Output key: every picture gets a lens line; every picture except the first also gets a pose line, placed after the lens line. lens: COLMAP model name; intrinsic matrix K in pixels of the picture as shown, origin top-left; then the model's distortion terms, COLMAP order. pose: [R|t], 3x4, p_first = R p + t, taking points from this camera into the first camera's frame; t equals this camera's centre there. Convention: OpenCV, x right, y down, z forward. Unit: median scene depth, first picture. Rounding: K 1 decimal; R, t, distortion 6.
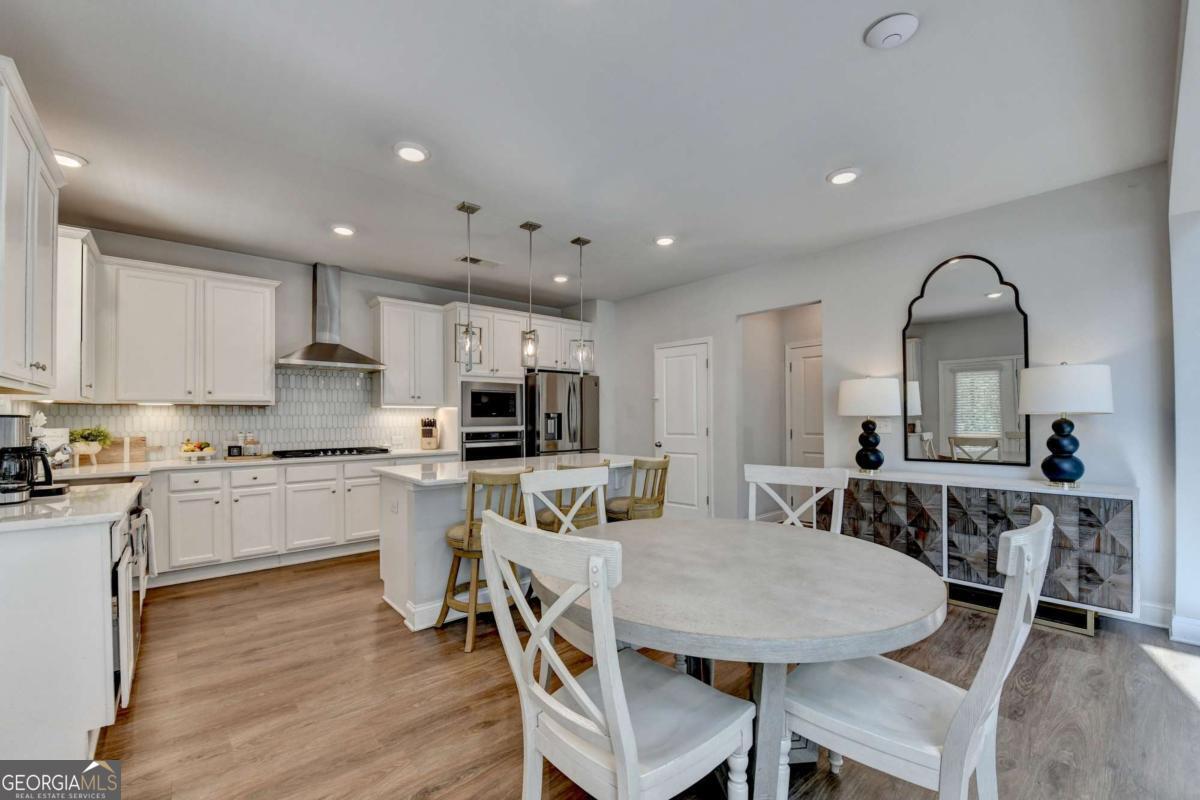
lens RADIAL K [[495.6, 0, 592.4], [0, 495.6, 413.9], [0, 0, 1]] dist [-0.015546, -0.000628]
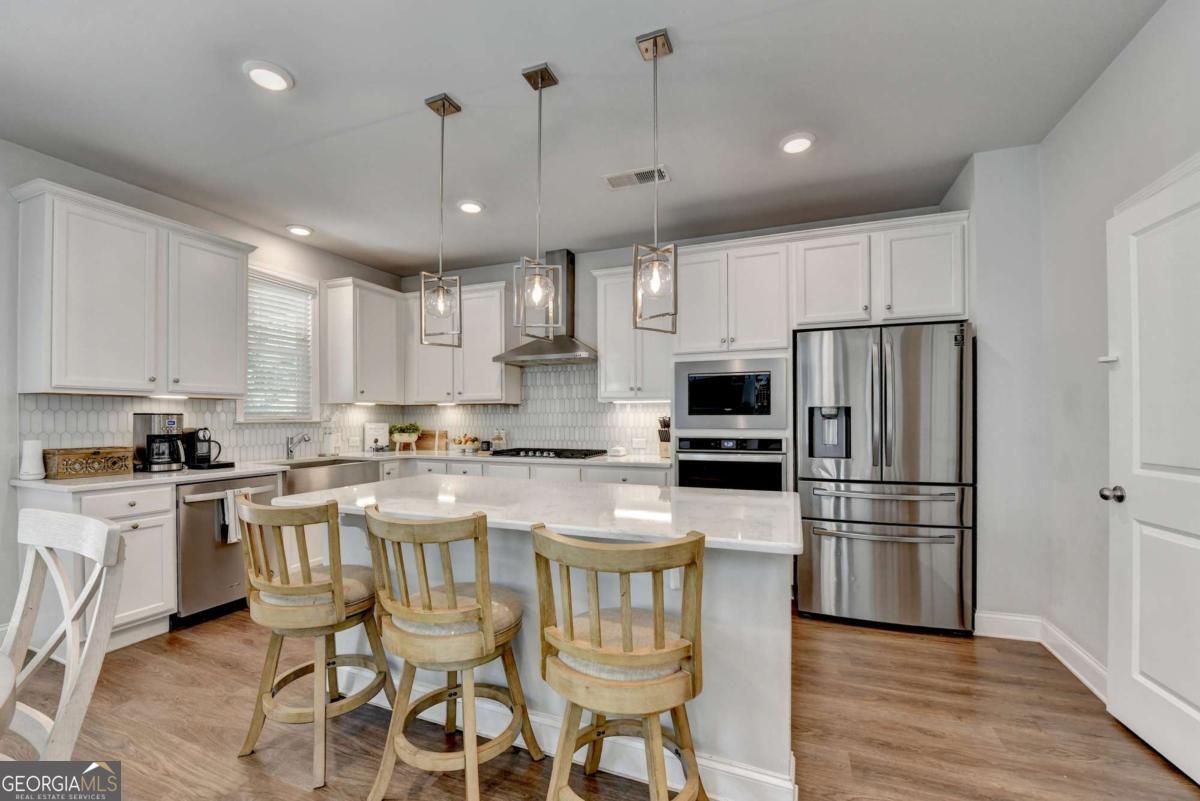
lens RADIAL K [[495.6, 0, 591.3], [0, 495.6, 415.7], [0, 0, 1]] dist [-0.015546, -0.000628]
pose [[0.452794, 0.000568, -0.891615, 0.355859], [0.006498, 0.999971, 0.003937, 0.005478], [0.891592, -0.007576, 0.452777, 0.694579]]
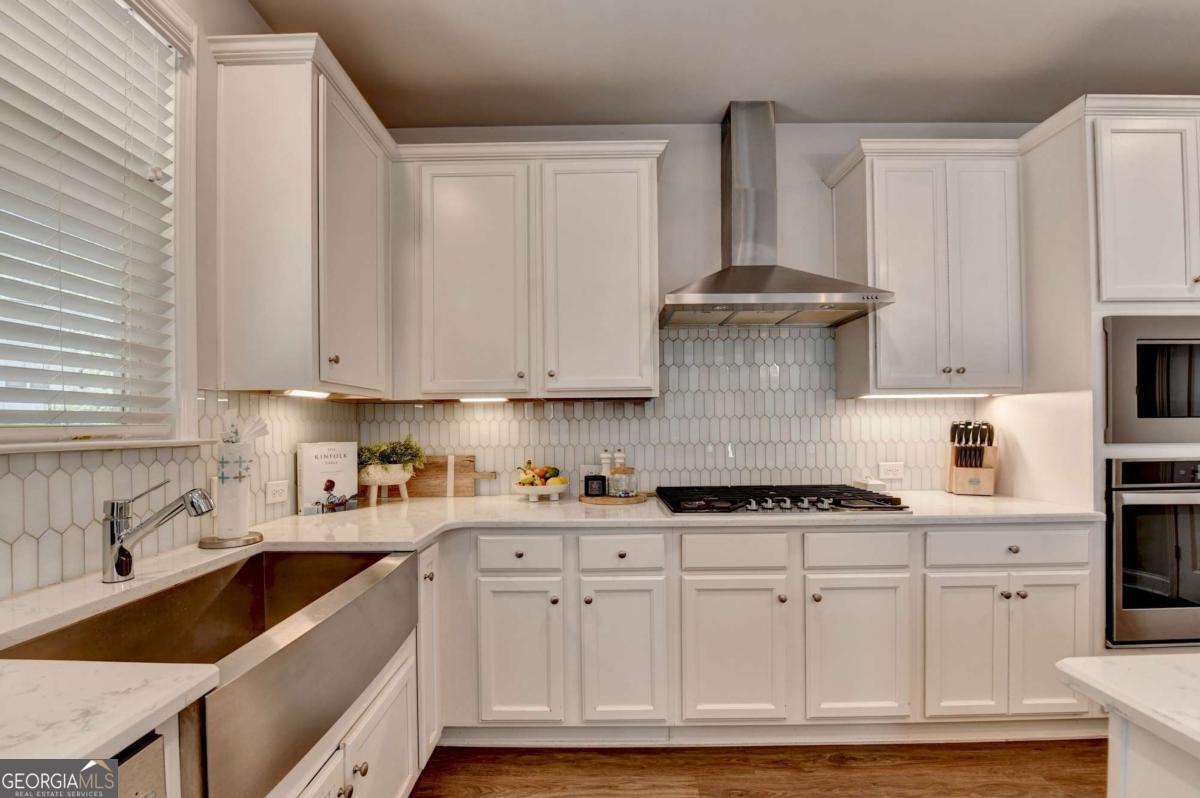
lens RADIAL K [[505.4, 0, 588.4], [0, 505.4, 422.8], [0, 0, 1]] dist [-0.016095, -0.000698]
pose [[0.752008, -0.005877, -0.659128, -0.366686], [0.010566, 0.999939, 0.003139, 0.006030], [0.659069, -0.009325, 0.752024, 0.574831]]
